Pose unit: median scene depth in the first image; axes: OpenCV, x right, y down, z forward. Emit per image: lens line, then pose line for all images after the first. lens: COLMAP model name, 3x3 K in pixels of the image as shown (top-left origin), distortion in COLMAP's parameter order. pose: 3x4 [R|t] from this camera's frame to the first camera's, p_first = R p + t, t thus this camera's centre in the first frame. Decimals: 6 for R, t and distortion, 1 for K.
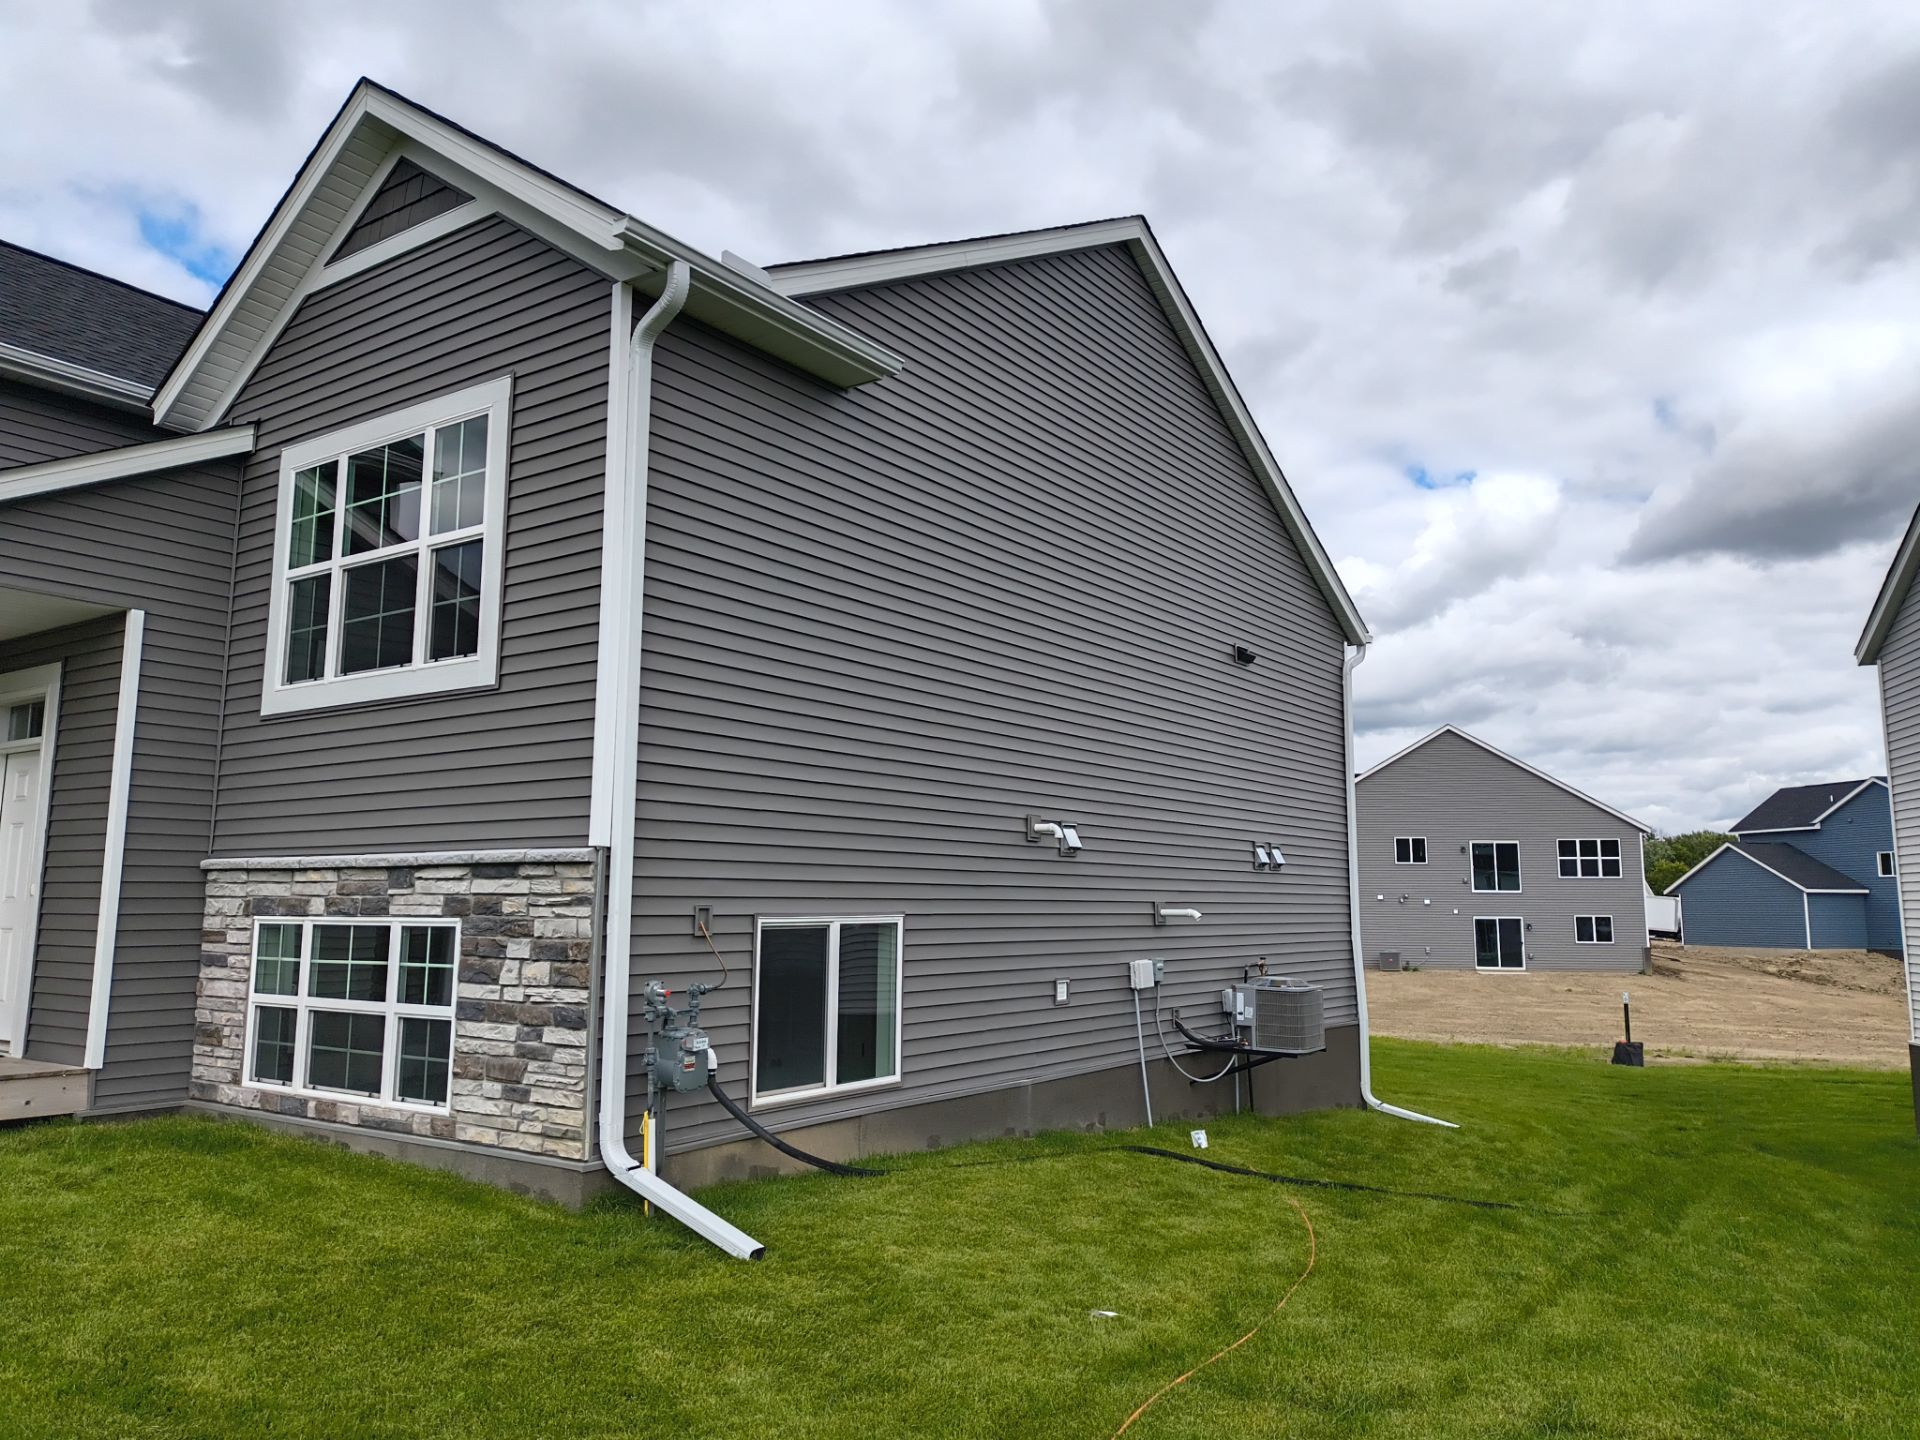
lens RADIAL K [[1361.2, 0, 960.0], [0, 1361.2, 720.0], [0, 0, 1]] dist [0.092048, -0.110584]
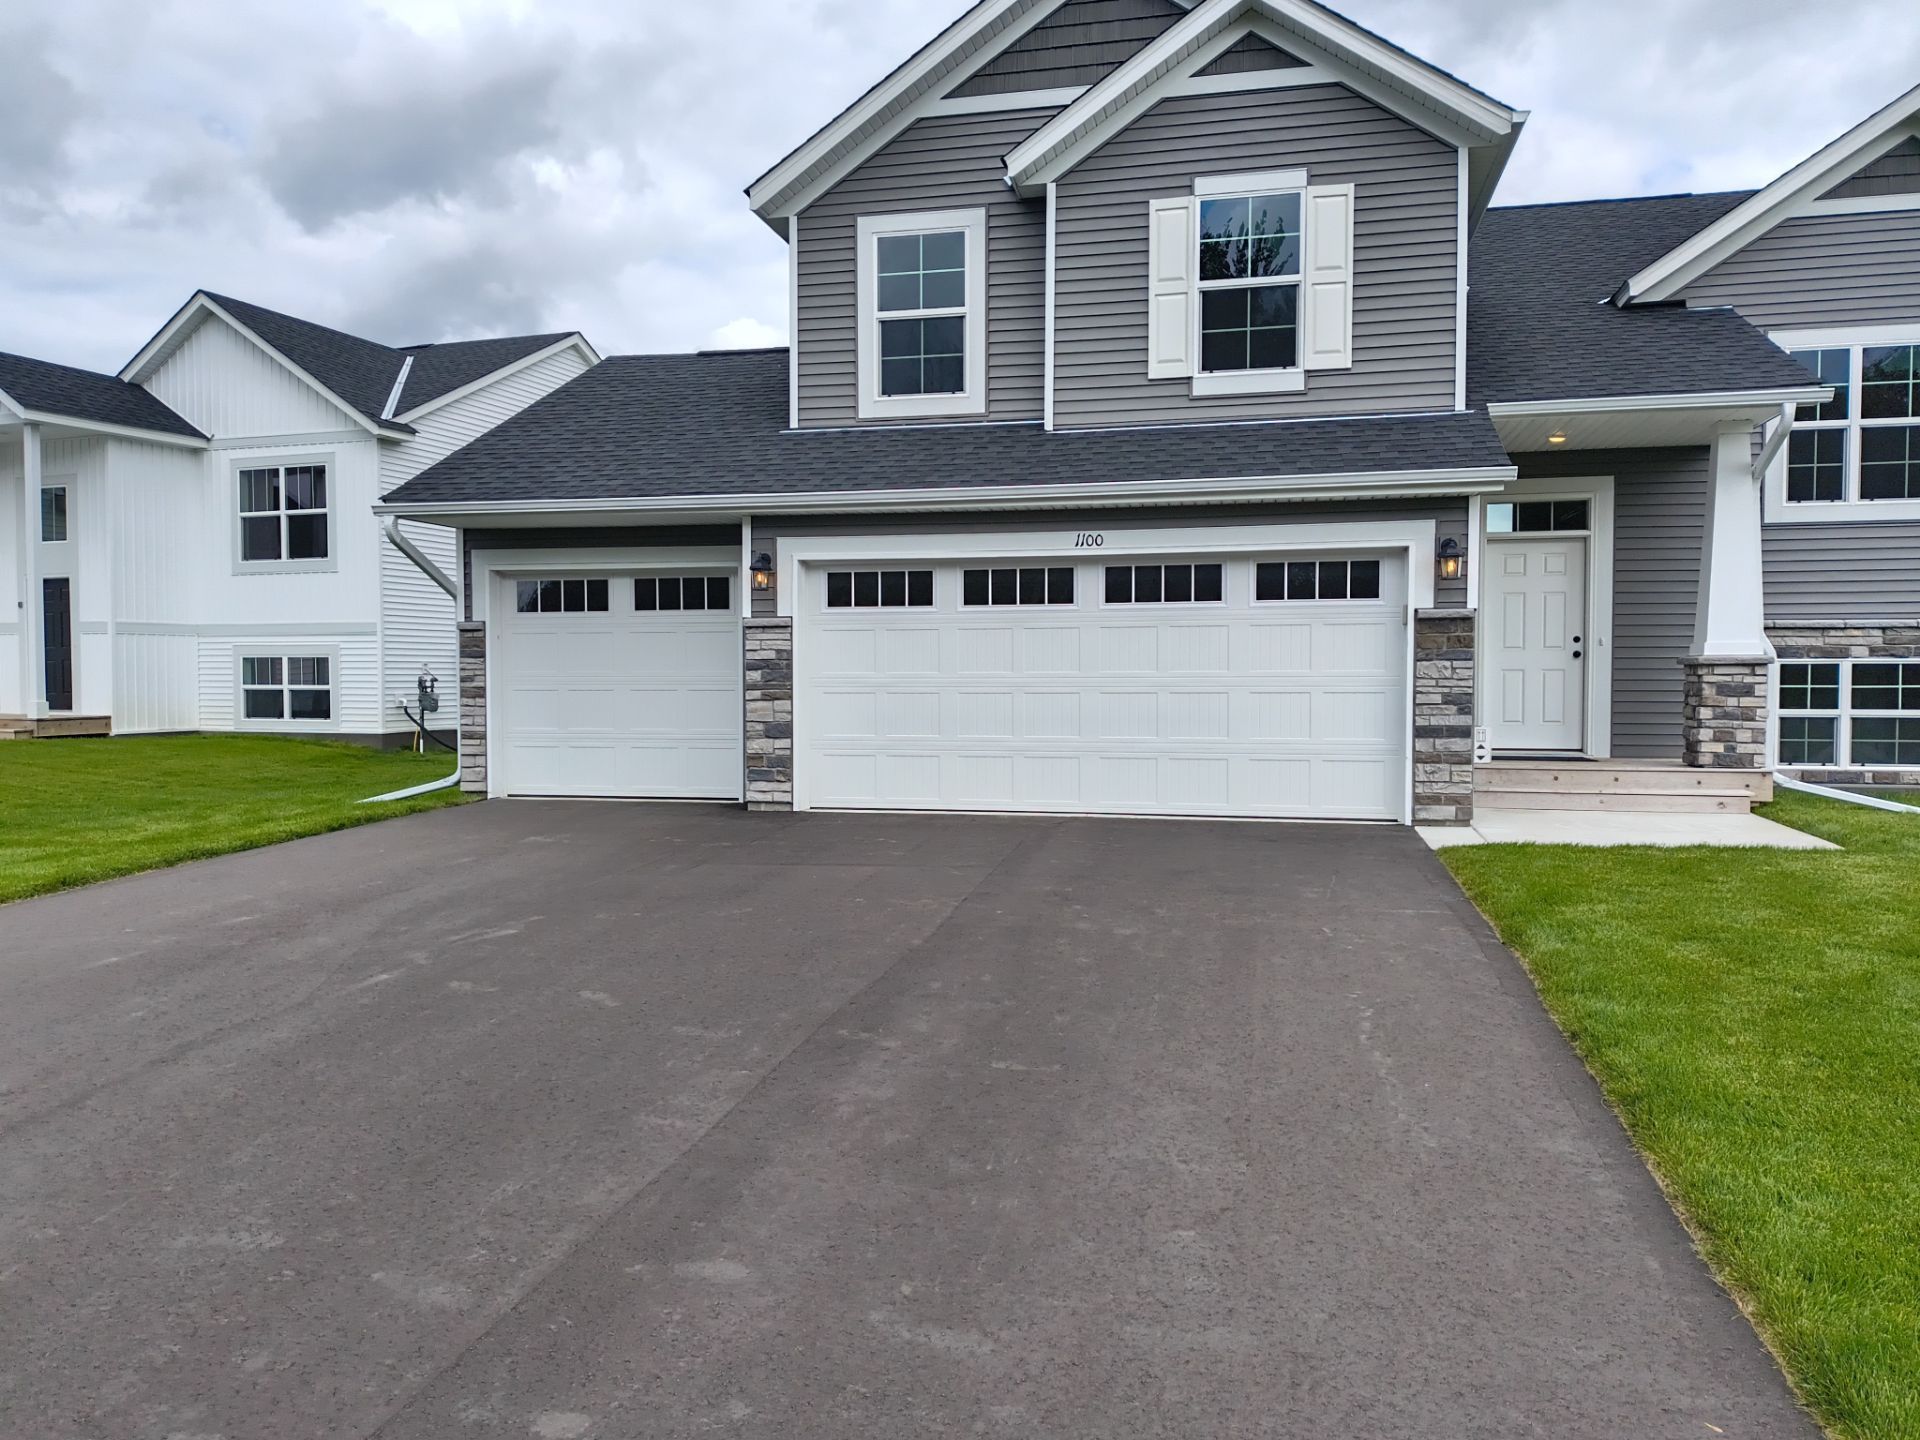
lens RADIAL K [[1361.2, 0, 960.0], [0, 1361.2, 720.0], [0, 0, 1]] dist [0.092048, -0.110584]
pose [[0.919347, -0.021013, 0.392886, -2.132263], [-0.046048, 0.985964, 0.160484, 0.007468], [-0.390744, -0.165632, 0.905475, -0.027629]]
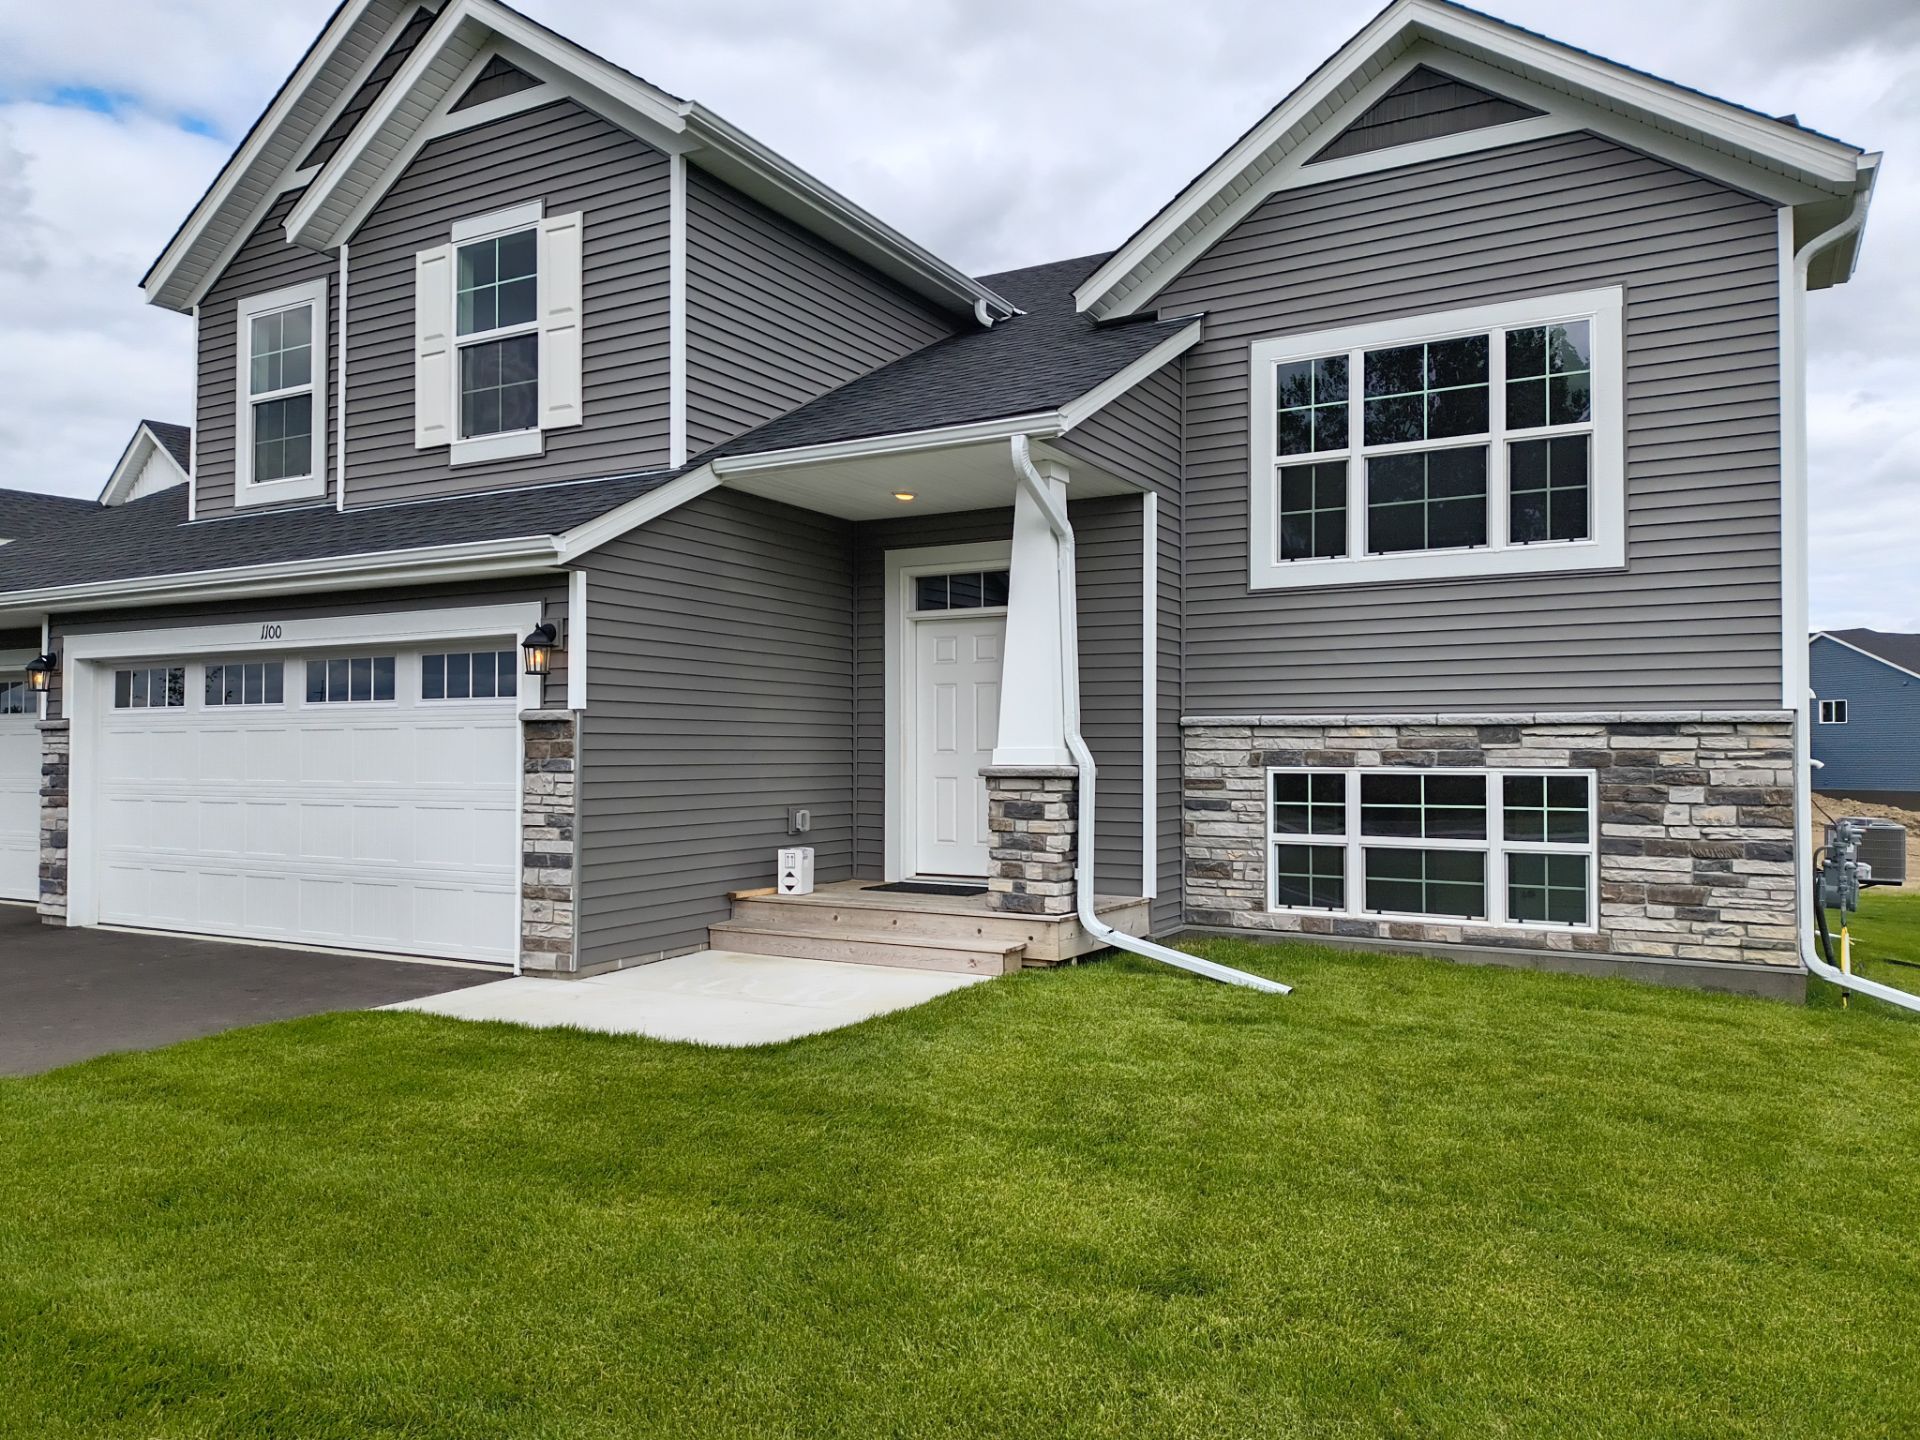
lens RADIAL K [[1361.2, 0, 960.0], [0, 1361.2, 720.0], [0, 0, 1]] dist [0.092048, -0.110584]
pose [[0.994797, -0.002166, 0.101852, -0.976518], [-0.009162, 0.993821, 0.110618, -0.020619], [-0.101462, -0.110976, 0.988630, -0.091358]]
